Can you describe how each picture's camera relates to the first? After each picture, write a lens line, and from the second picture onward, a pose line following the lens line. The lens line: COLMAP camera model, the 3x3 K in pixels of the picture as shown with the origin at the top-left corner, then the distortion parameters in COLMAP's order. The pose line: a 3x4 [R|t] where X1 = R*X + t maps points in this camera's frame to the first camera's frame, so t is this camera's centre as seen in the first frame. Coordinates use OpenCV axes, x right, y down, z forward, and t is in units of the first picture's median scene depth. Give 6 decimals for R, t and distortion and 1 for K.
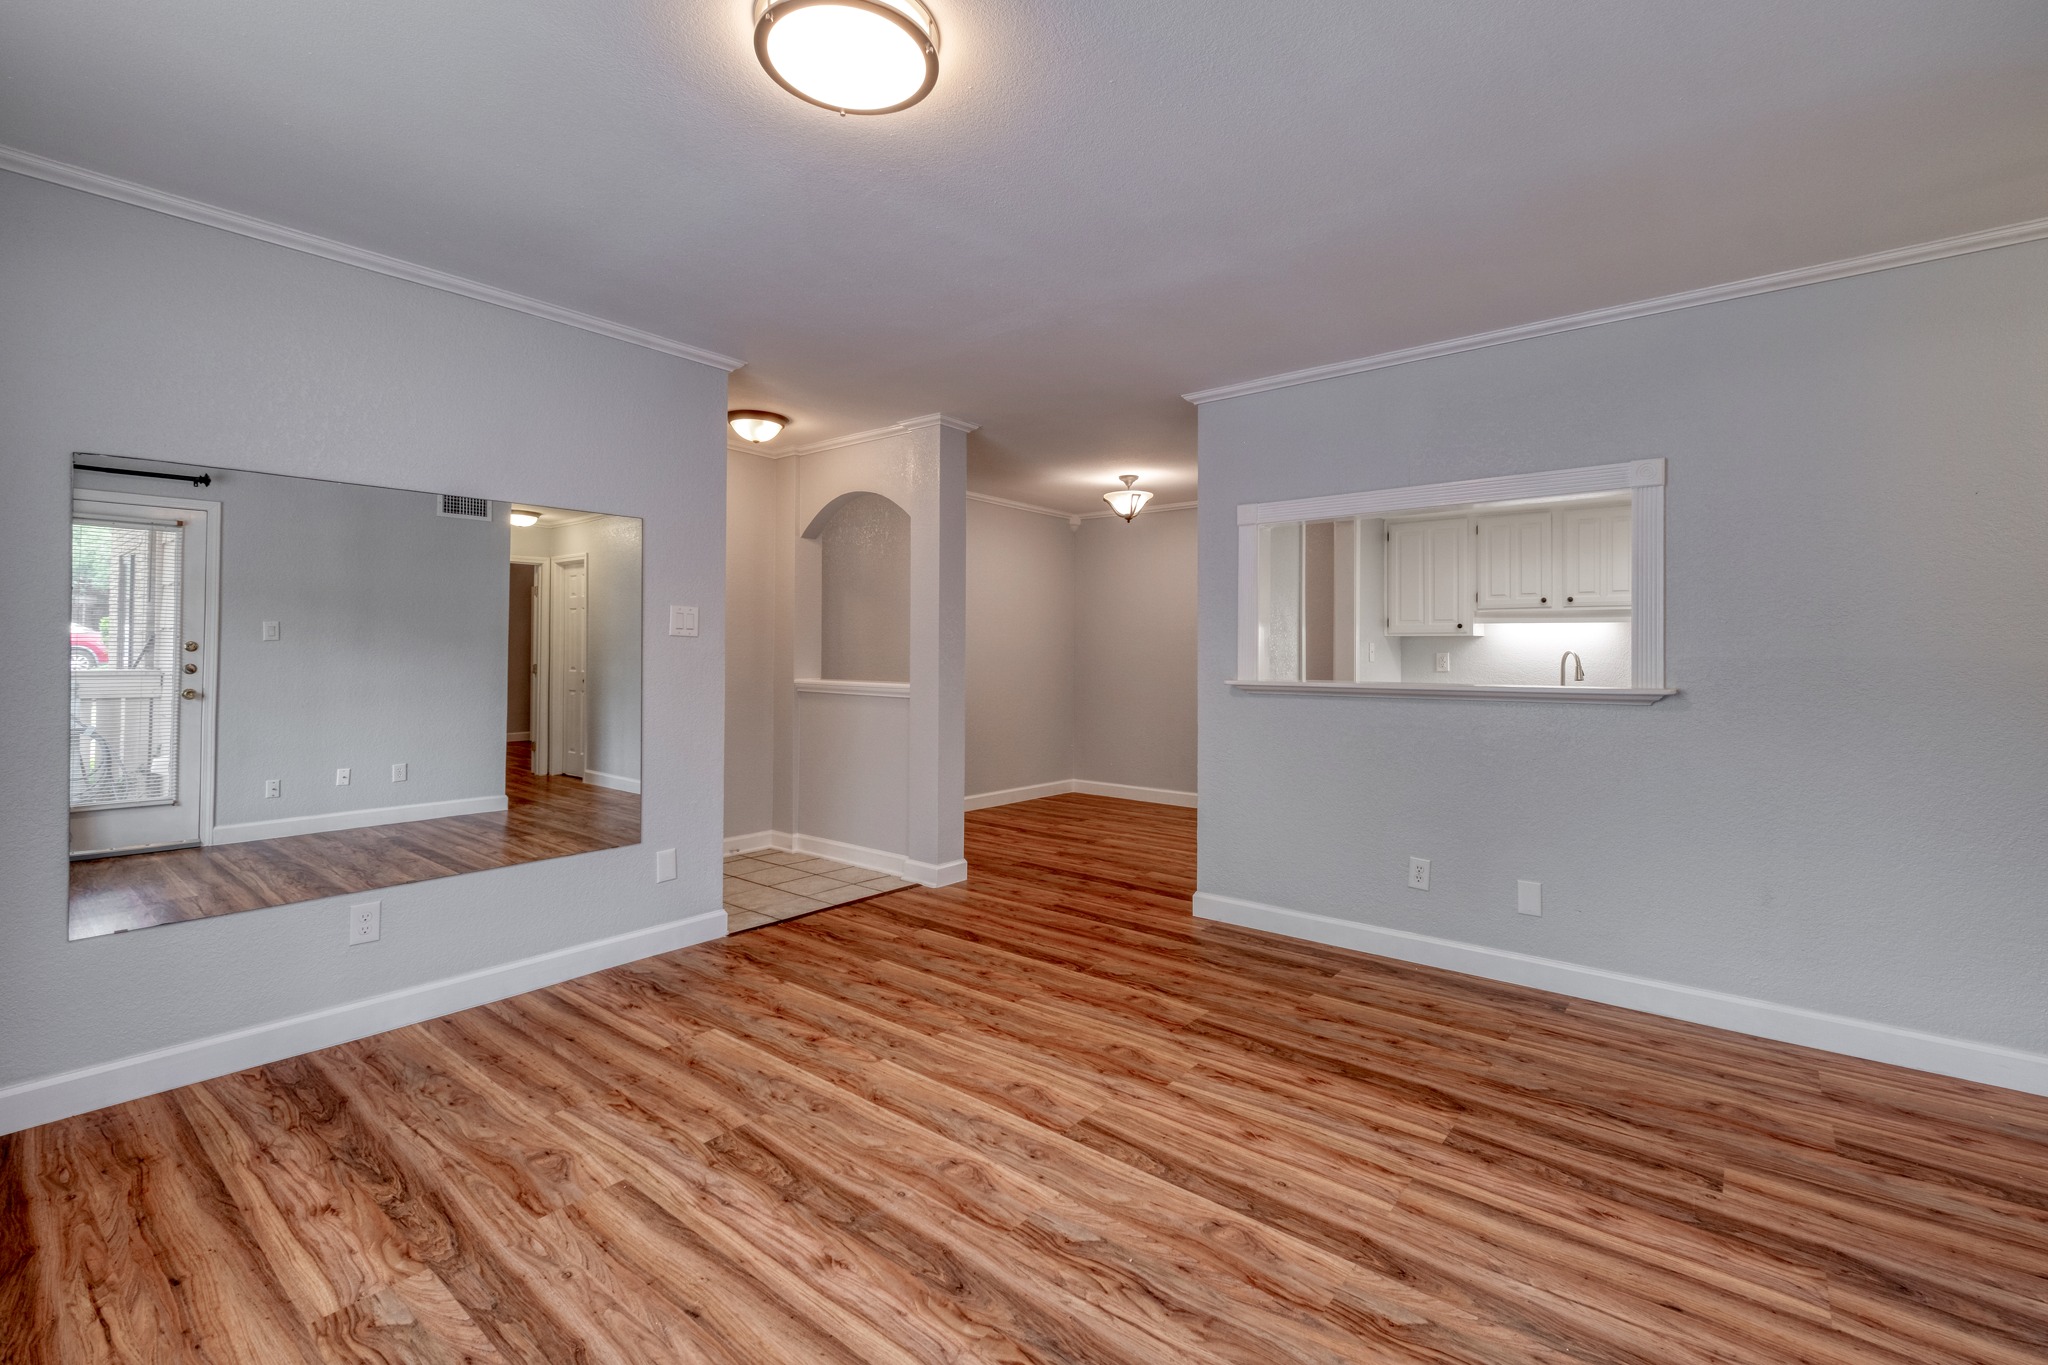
lens RADIAL K [[887.2, 0, 1048.4], [0, 887.2, 647.5], [0, 0, 1]] dist [0.006736, -0.003685]
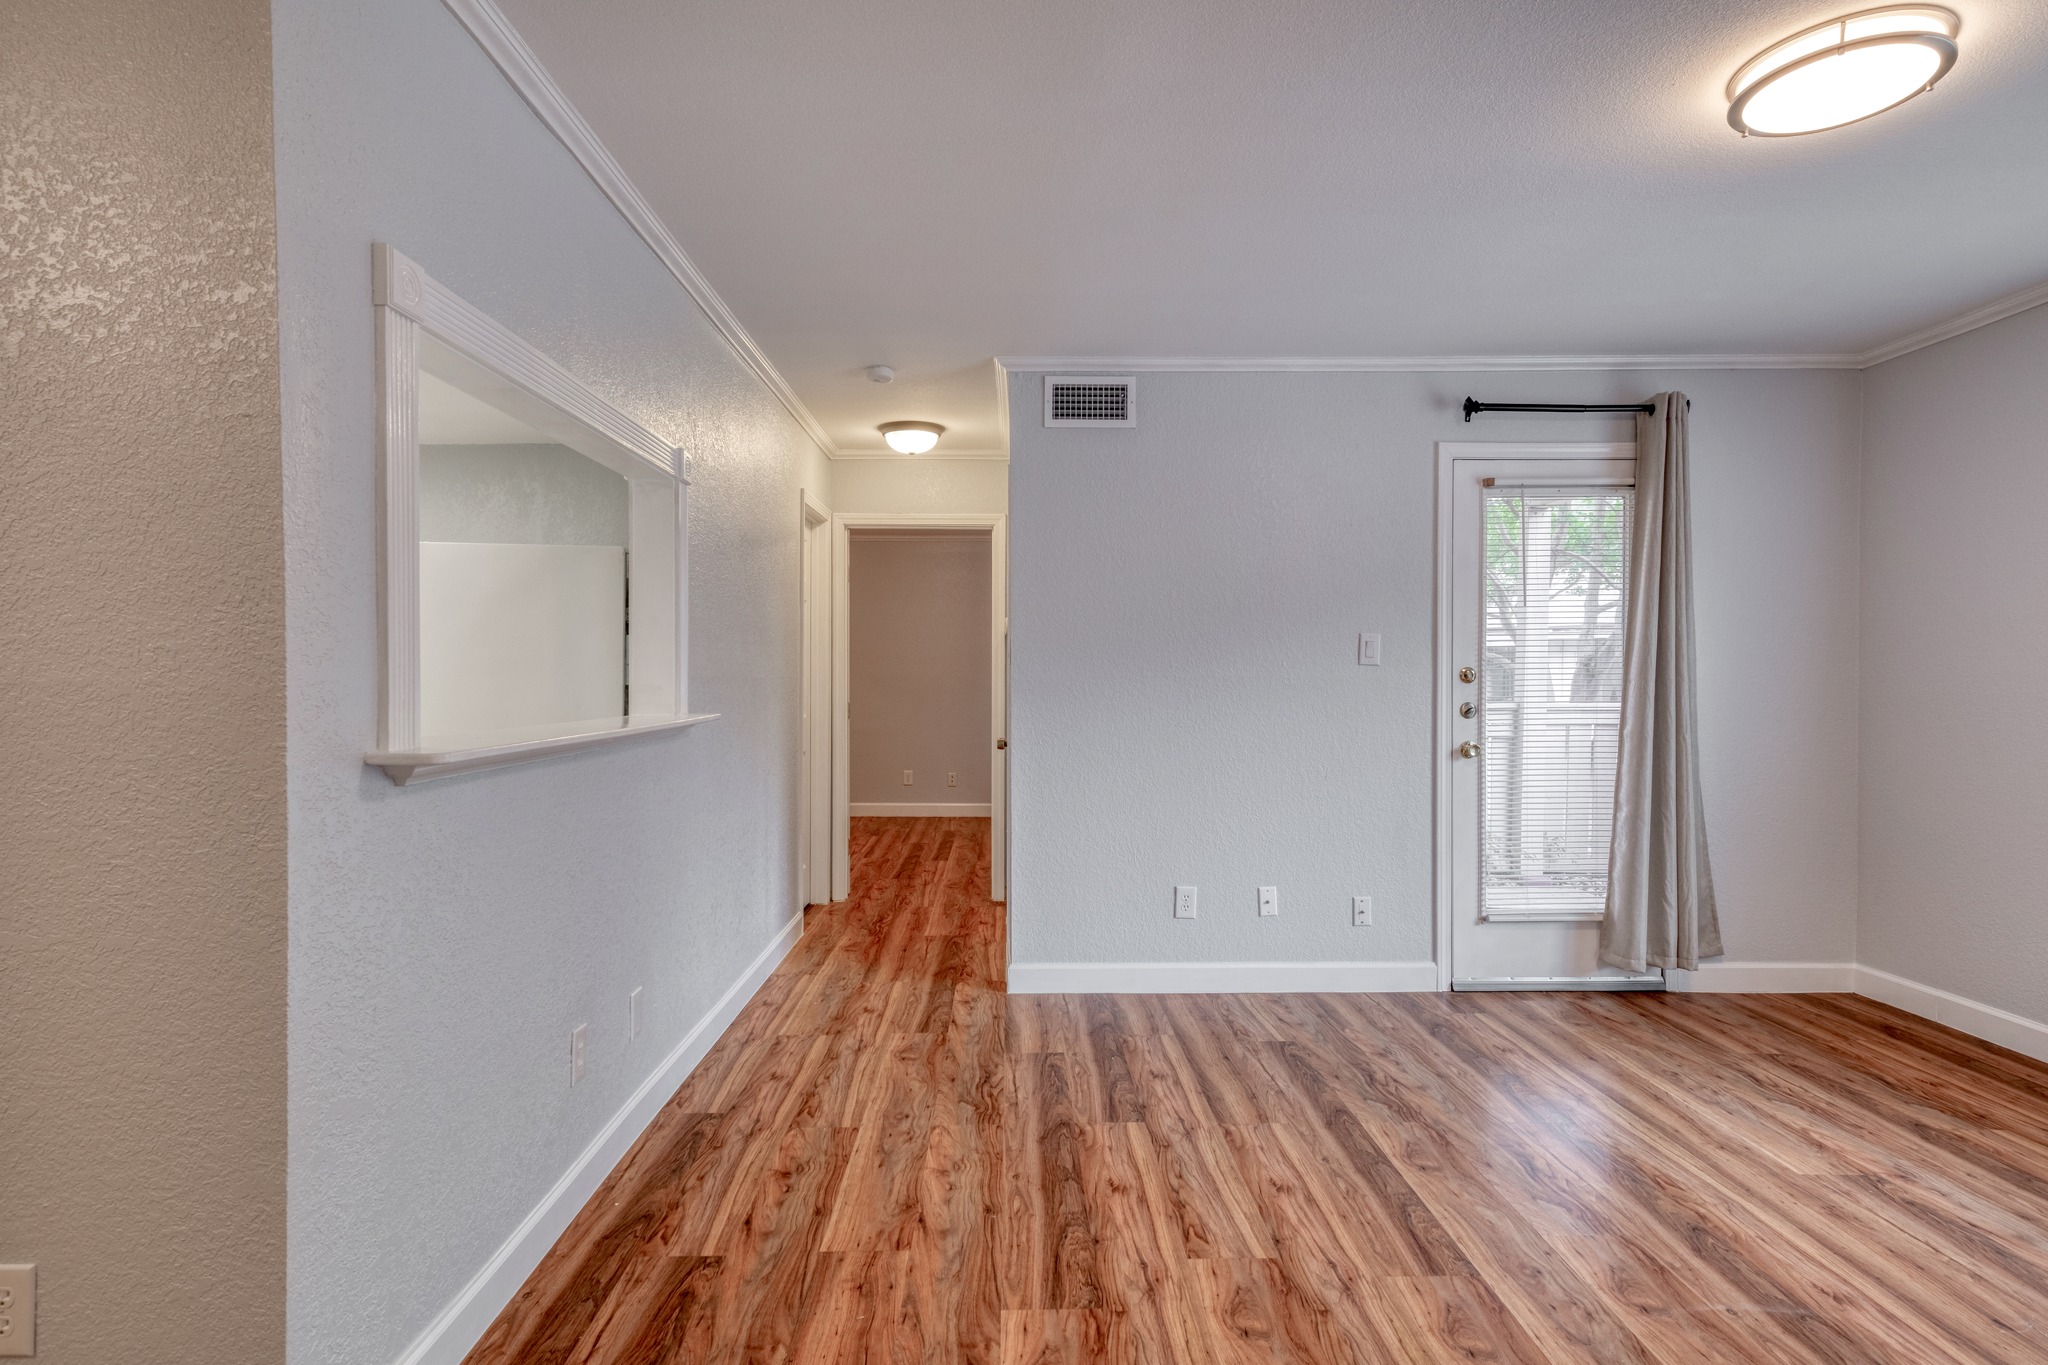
lens RADIAL K [[1058.2, 0, 1009.5], [0, 1058.2, 687.9], [0, 0, 1]] dist [0.015328, -0.001829]
pose [[-0.617571, -0.014331, 0.786385, -0.388081], [-0.010842, 0.999894, 0.009707, 0.007960], [-0.786441, -0.002531, -0.617661, 1.577500]]
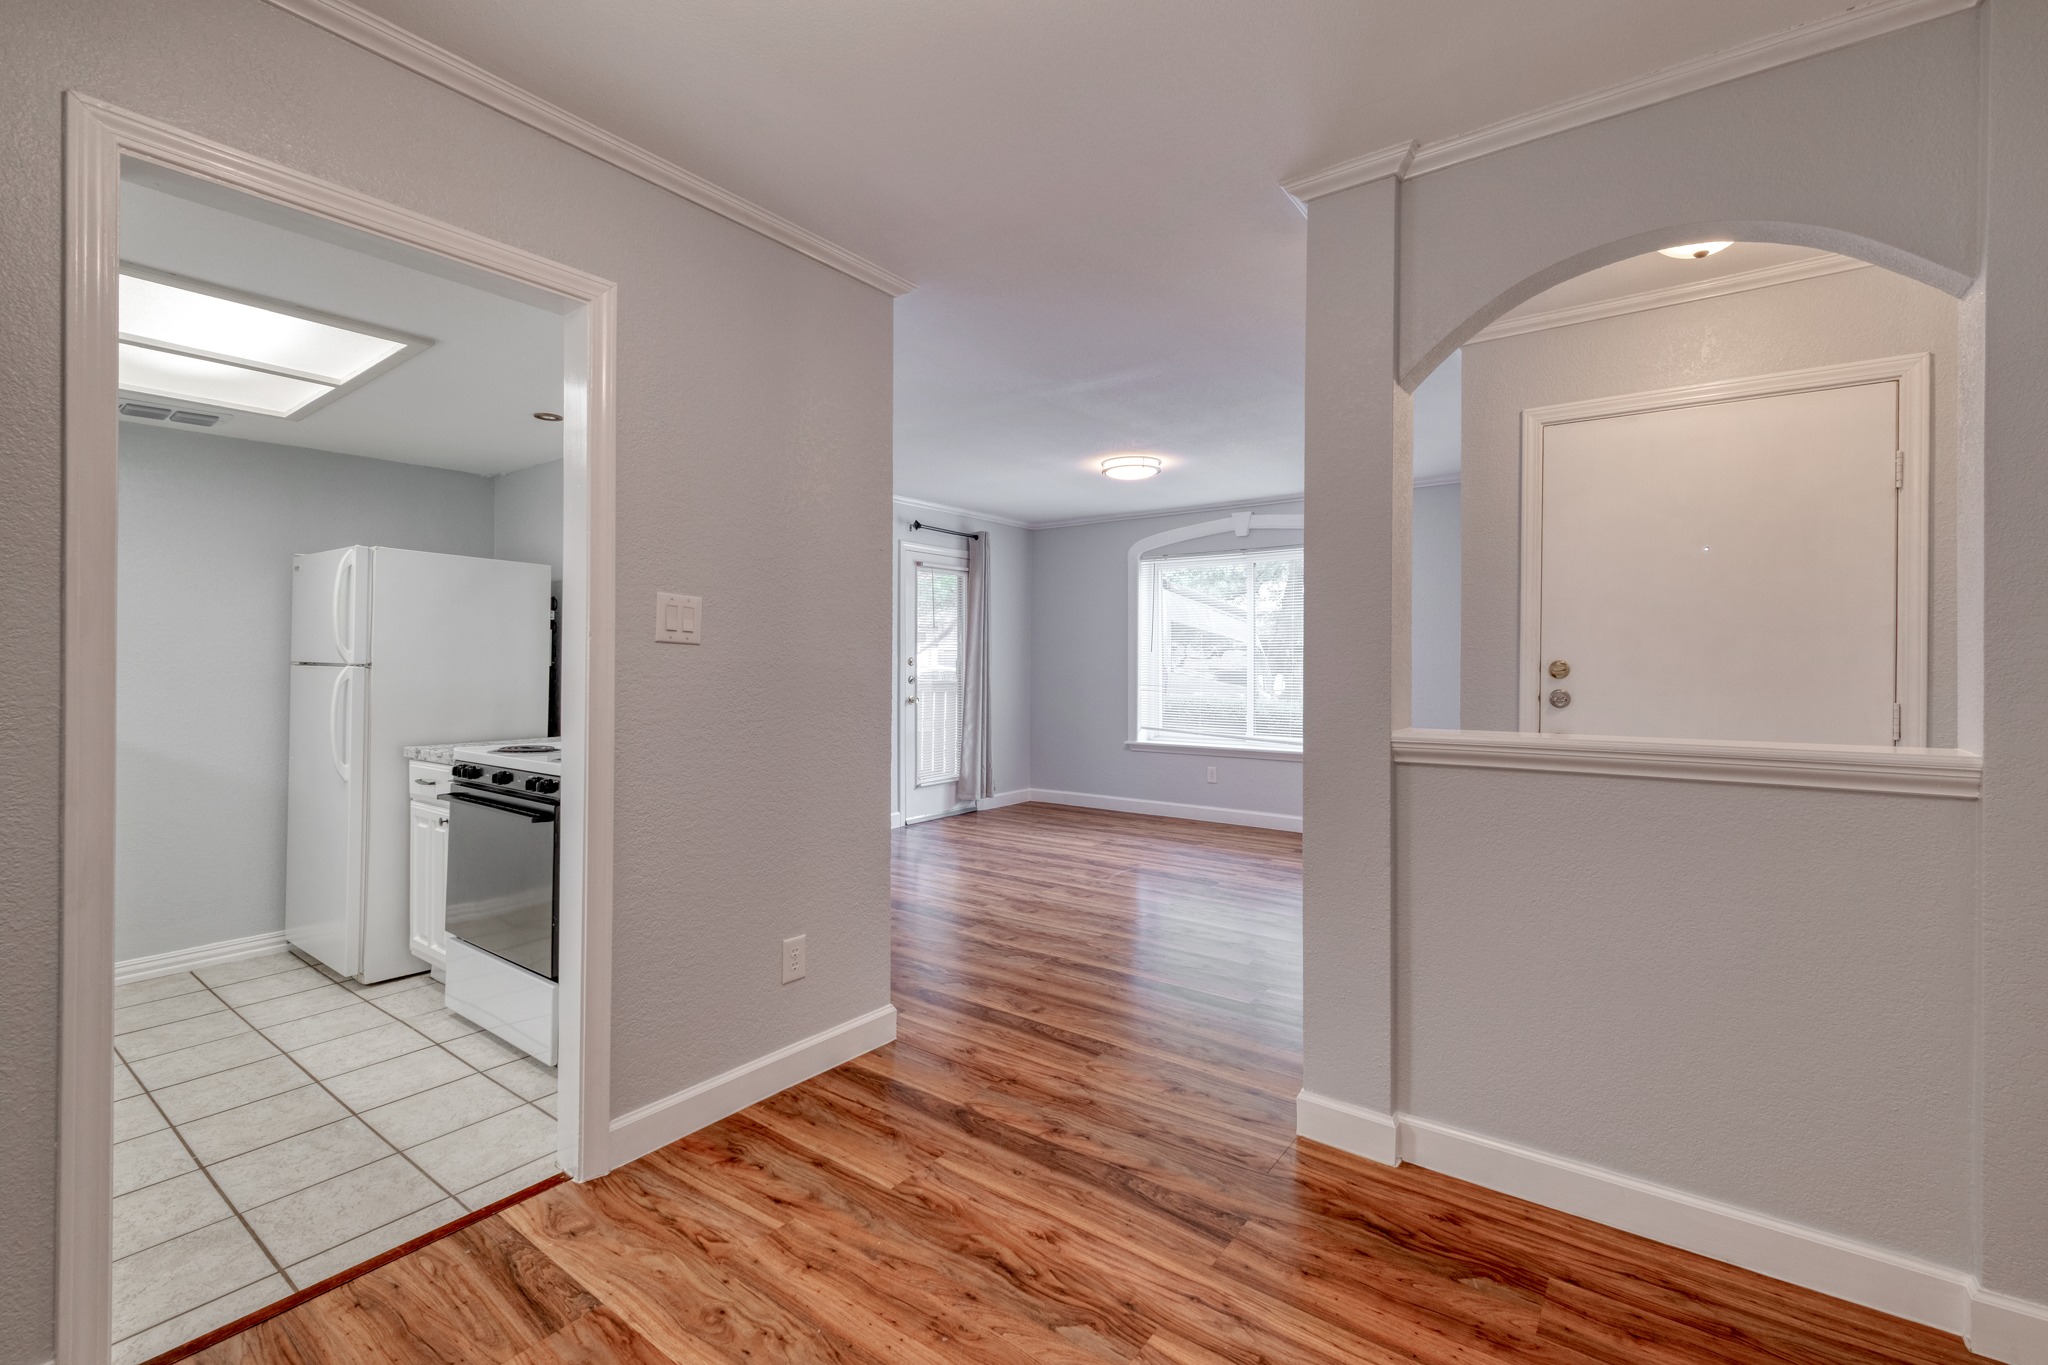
lens RADIAL K [[887.2, 0, 1014.8], [0, 887.2, 677.2], [0, 0, 1]] dist [0.006736, -0.003685]
pose [[-0.999924, -0.011995, -0.002965, 0.115525], [-0.012014, 0.999907, 0.006529, 0.021234], [0.002887, 0.006564, -0.999974, 2.589887]]
